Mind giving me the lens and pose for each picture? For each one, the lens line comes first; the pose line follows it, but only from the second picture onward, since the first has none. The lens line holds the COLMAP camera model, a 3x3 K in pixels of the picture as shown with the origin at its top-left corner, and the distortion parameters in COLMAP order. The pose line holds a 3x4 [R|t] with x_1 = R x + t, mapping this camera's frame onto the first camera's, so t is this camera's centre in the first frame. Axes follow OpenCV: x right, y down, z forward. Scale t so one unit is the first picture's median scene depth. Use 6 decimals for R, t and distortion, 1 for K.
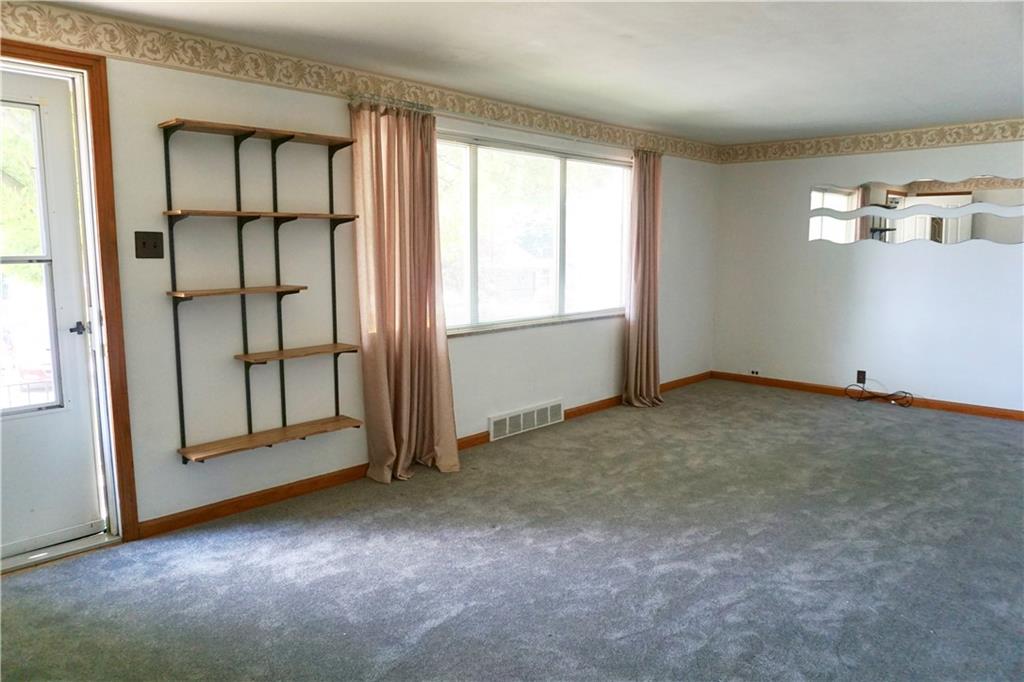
lens RADIAL K [[705.3, 0, 512.2], [0, 705.3, 337.0], [0, 0, 1]] dist [-0.044115, 0.038419]
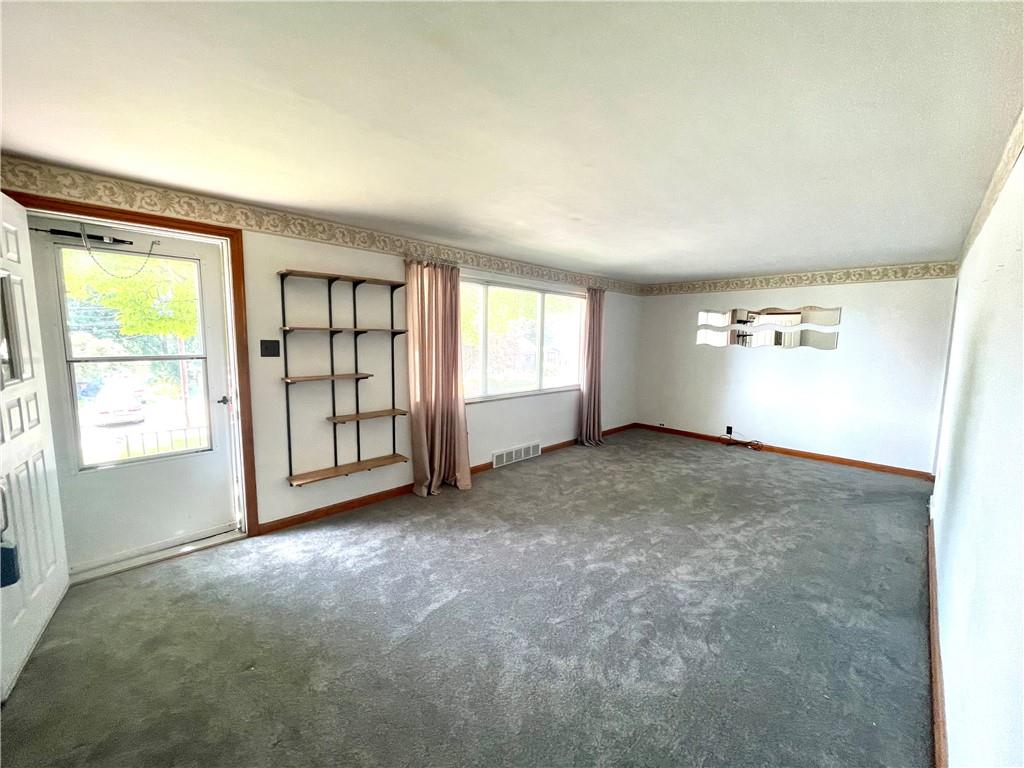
lens RADIAL K [[410.1, 0, 512.0], [0, 410.1, 384.0], [0, 0, 1]] dist [0.000803, 0.000077]
pose [[0.999424, 0.017858, -0.028855, 0.048454], [-0.018357, 0.999685, -0.017136, -0.040129], [0.028540, 0.017656, 0.999437, 0.080157]]
